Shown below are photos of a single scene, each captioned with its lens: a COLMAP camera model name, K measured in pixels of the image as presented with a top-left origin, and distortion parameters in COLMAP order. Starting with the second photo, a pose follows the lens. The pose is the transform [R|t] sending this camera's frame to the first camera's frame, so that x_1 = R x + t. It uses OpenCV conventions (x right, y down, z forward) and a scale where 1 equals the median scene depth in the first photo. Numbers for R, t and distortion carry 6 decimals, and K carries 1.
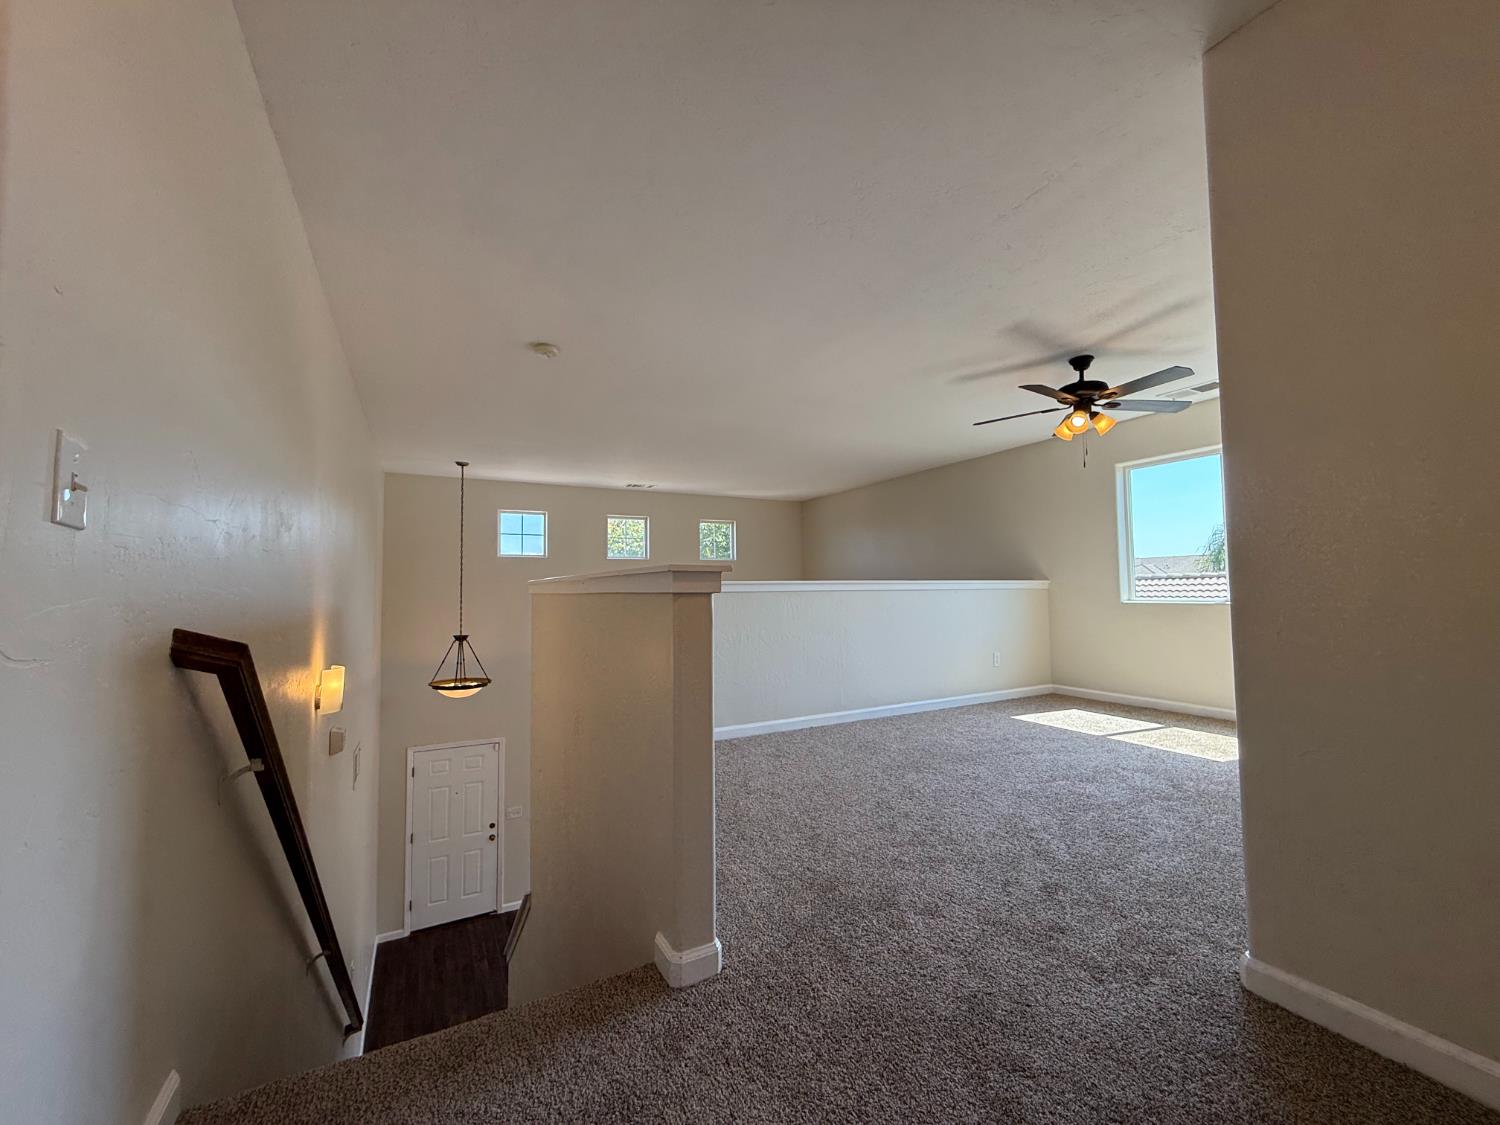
lens RADIAL K [[593.6, 0, 741.1], [0, 593.6, 565.5], [0, 0, 1]] dist [-0.000155, 0.000005]
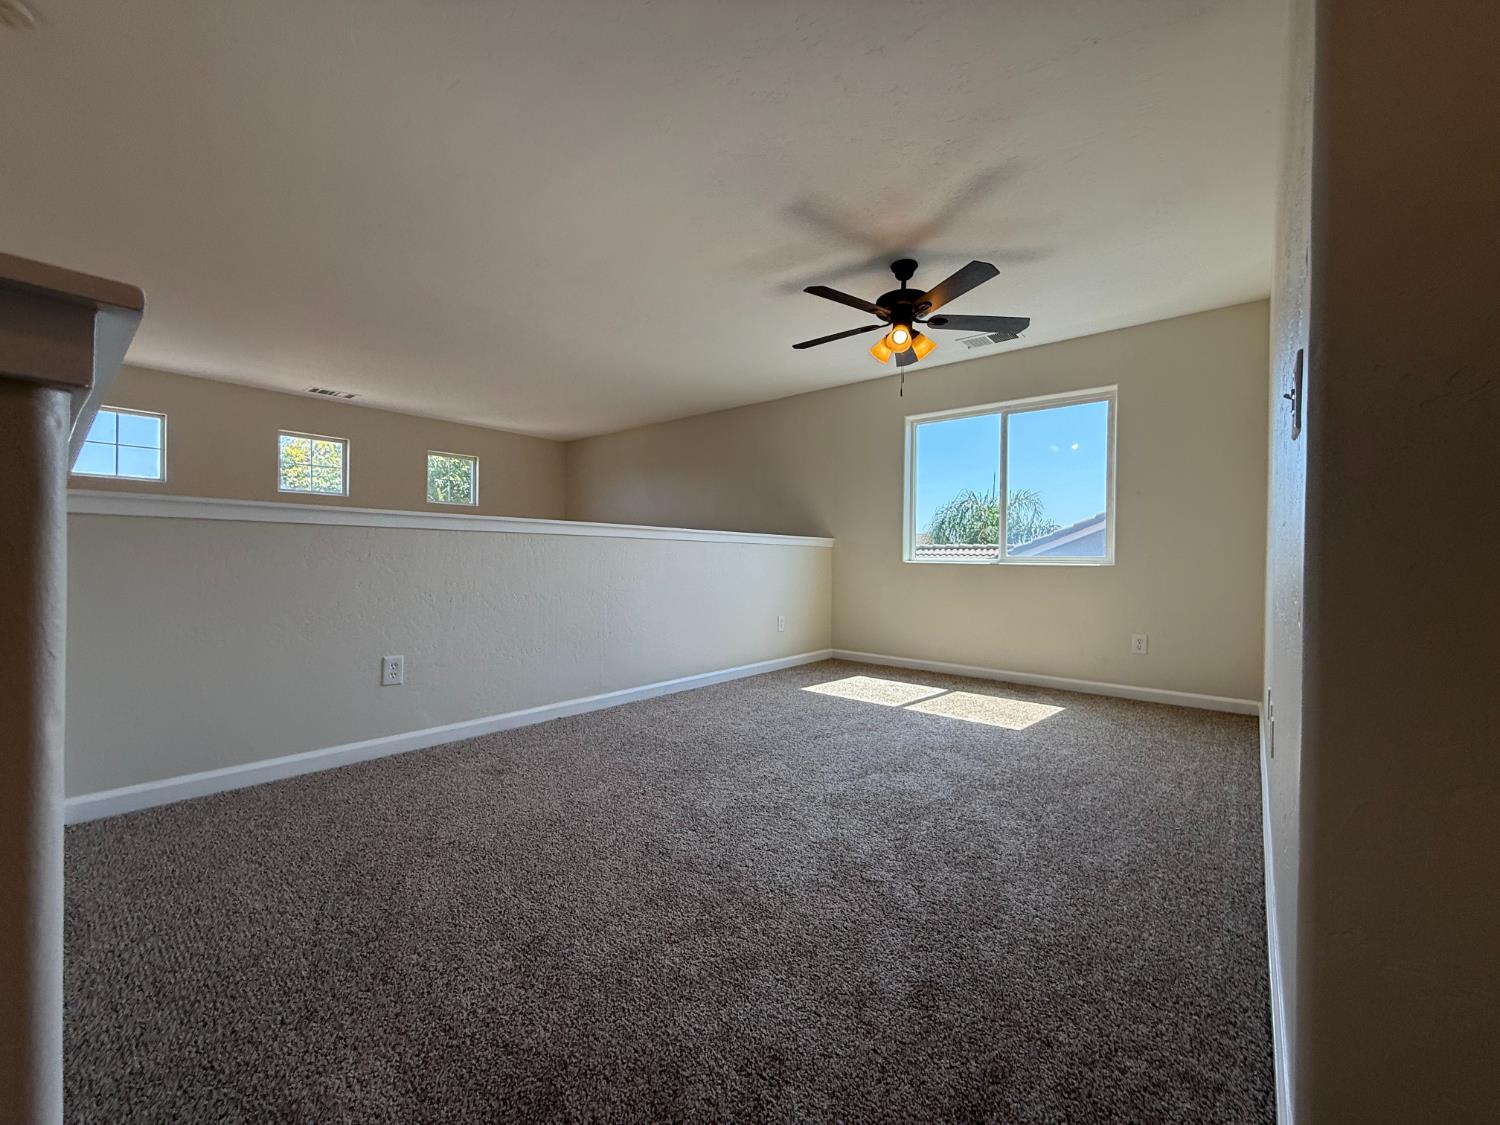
lens RADIAL K [[593.6, 0, 747.1], [0, 593.6, 563.0], [0, 0, 1]] dist [-0.000155, 0.000005]
pose [[0.924811, 0.022839, 0.379740, 0.059679], [-0.042471, 0.998155, 0.043398, 0.044131], [-0.378048, -0.056263, 0.924075, 0.284168]]
